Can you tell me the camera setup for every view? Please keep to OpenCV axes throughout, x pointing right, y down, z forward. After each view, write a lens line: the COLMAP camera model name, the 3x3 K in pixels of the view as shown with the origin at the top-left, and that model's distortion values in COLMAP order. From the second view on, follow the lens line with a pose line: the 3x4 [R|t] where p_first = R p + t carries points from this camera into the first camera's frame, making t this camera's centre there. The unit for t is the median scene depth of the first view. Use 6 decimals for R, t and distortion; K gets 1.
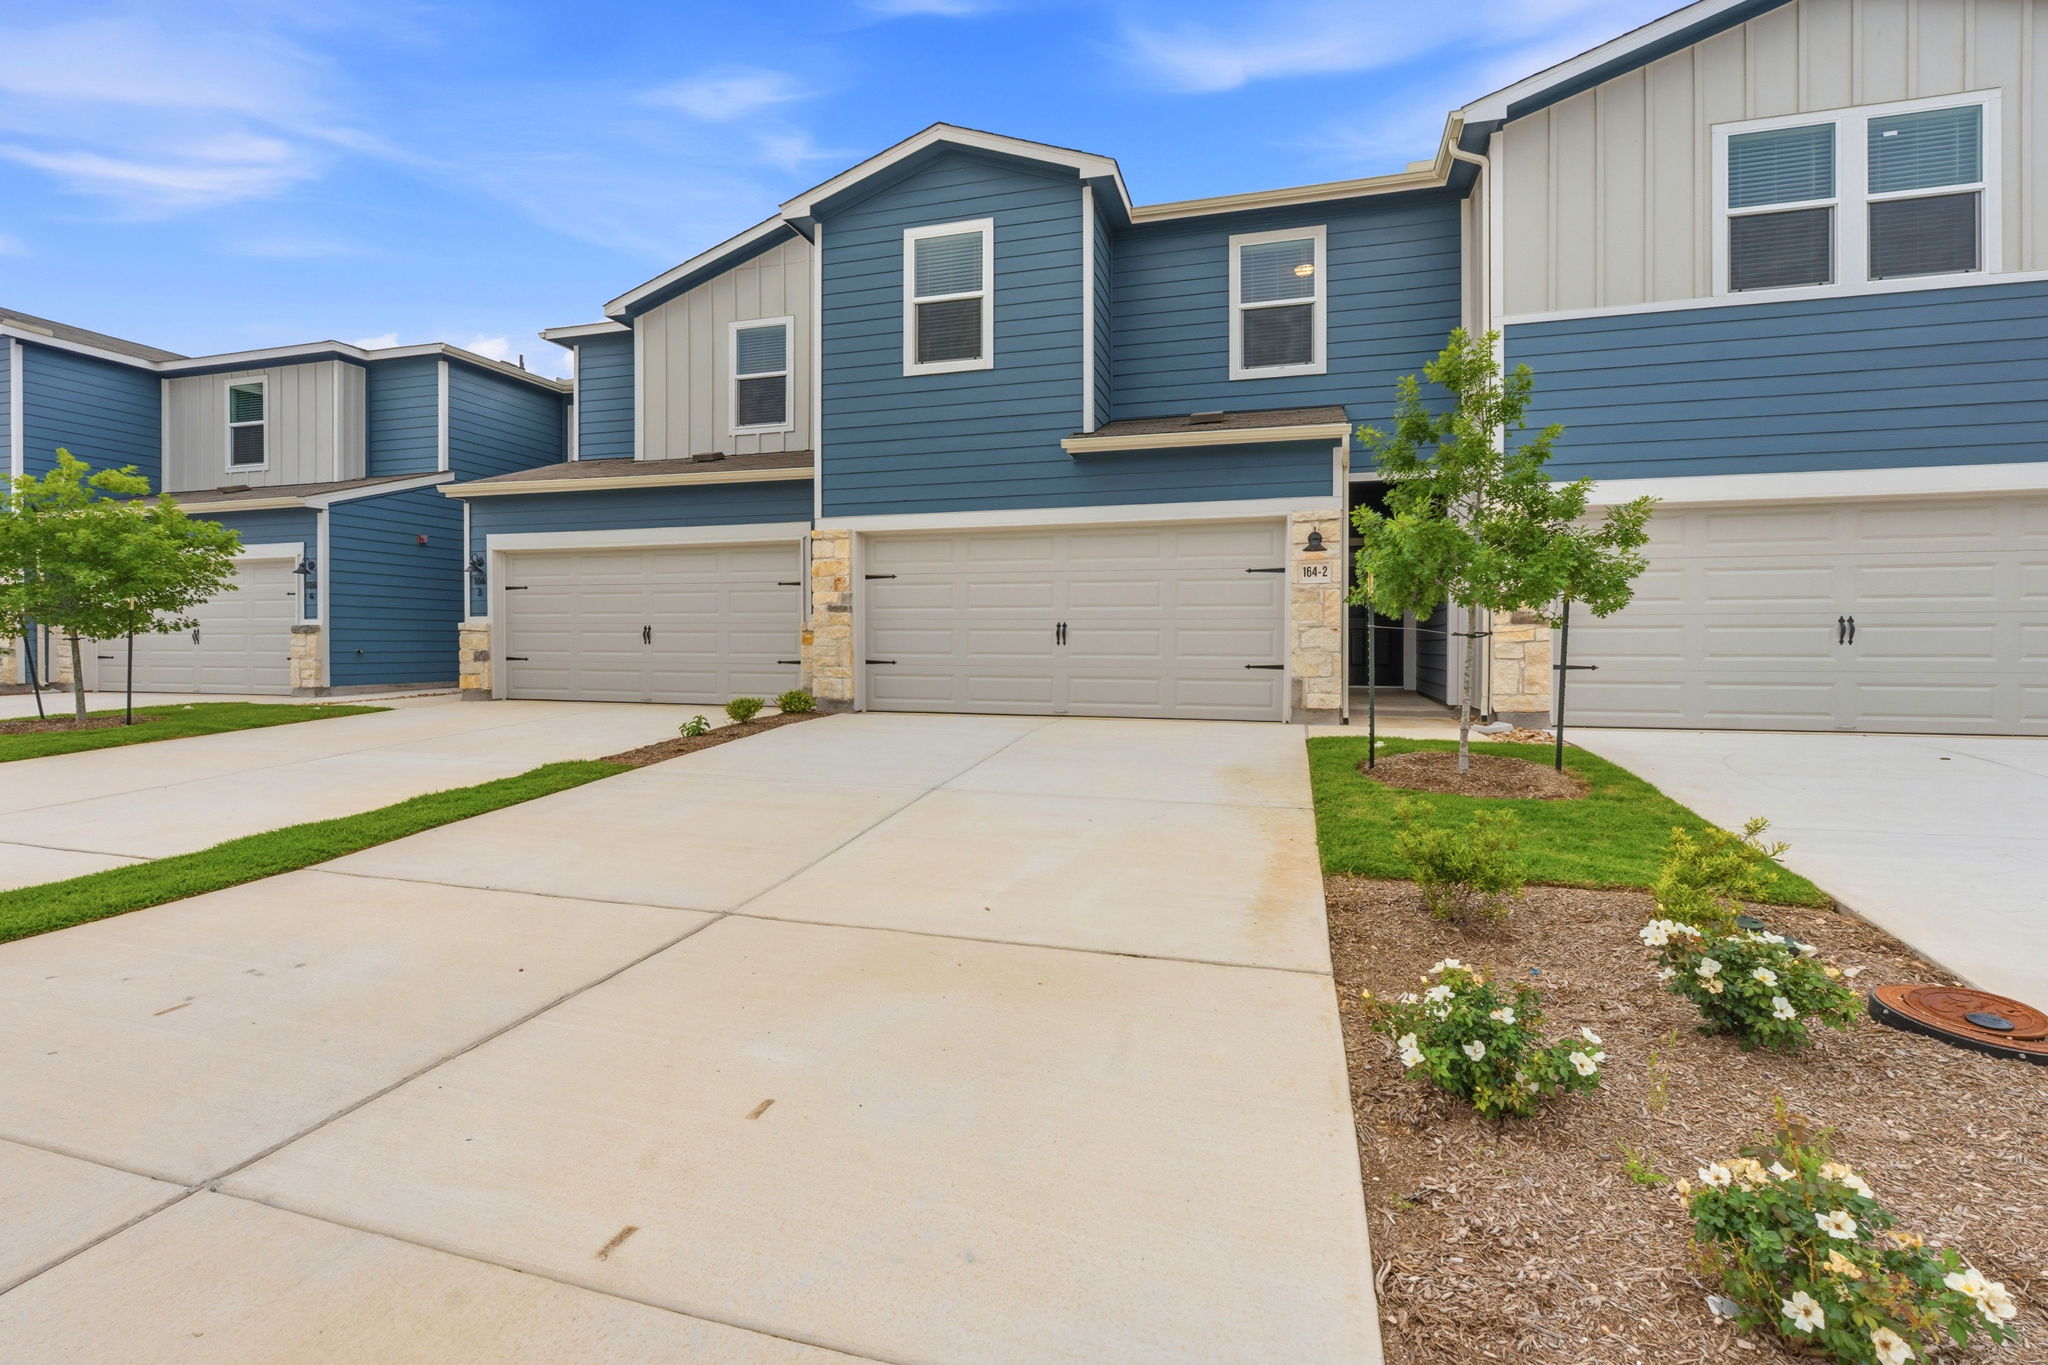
lens RADIAL K [[907.0, 0, 1029.4], [0, 907.0, 674.8], [0, 0, 1]] dist [-0.000998, -0.000086]
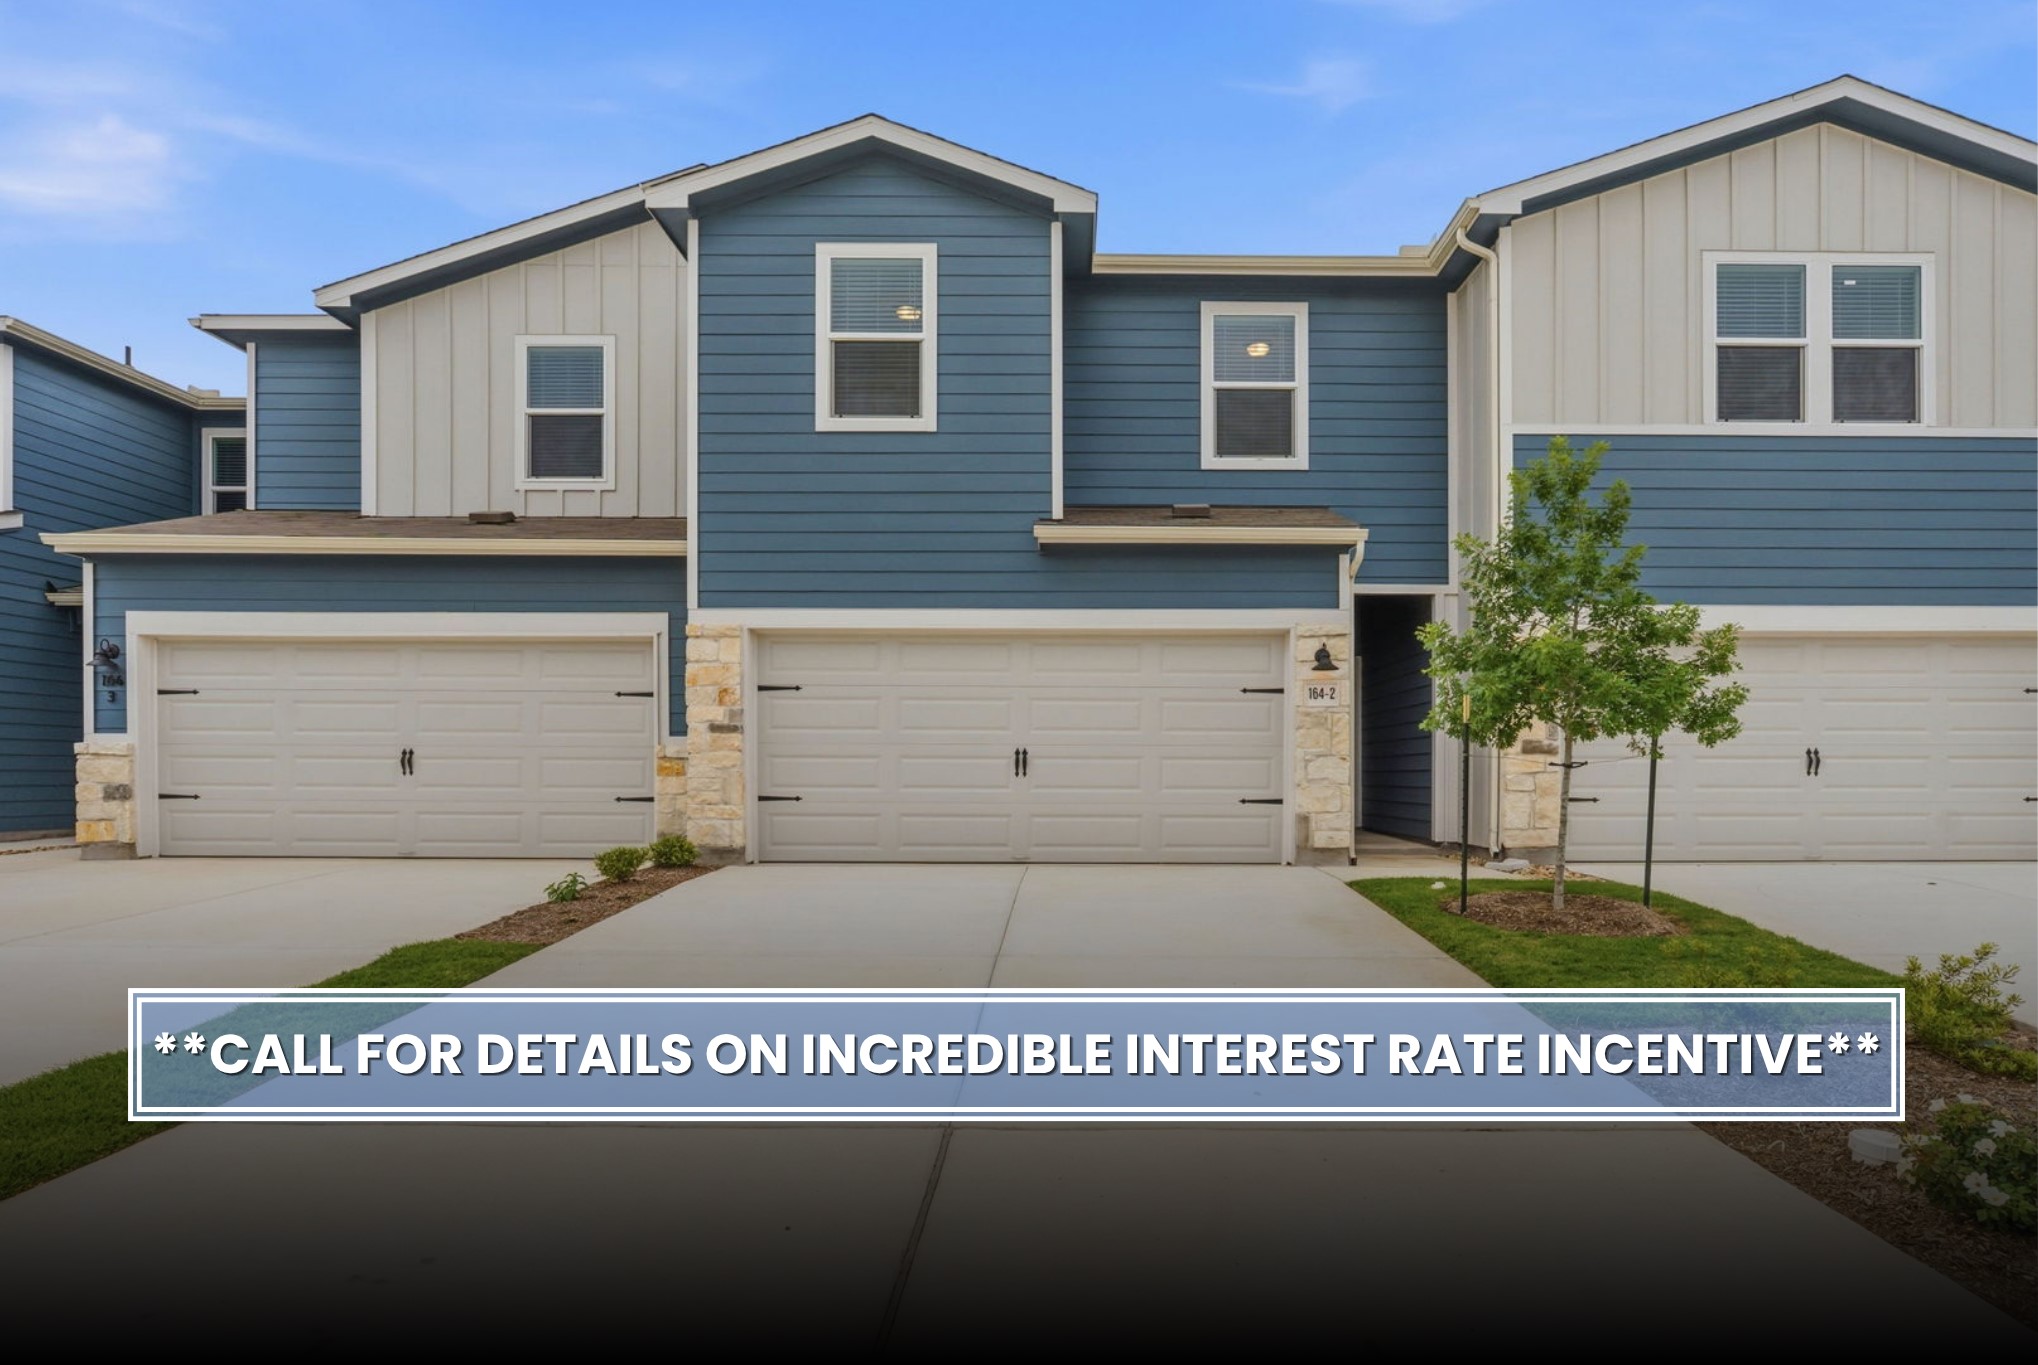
lens RADIAL K [[1105.3, 0, 1024.0], [0, 1105.3, 811.2], [0, 0, 1]] dist [-0.001005, -0.000055]
pose [[0.960195, -0.008058, 0.279215, -0.241074], [0.009074, 0.999956, -0.002347, 0.001144], [-0.279184, 0.004787, 0.960226, 0.041446]]
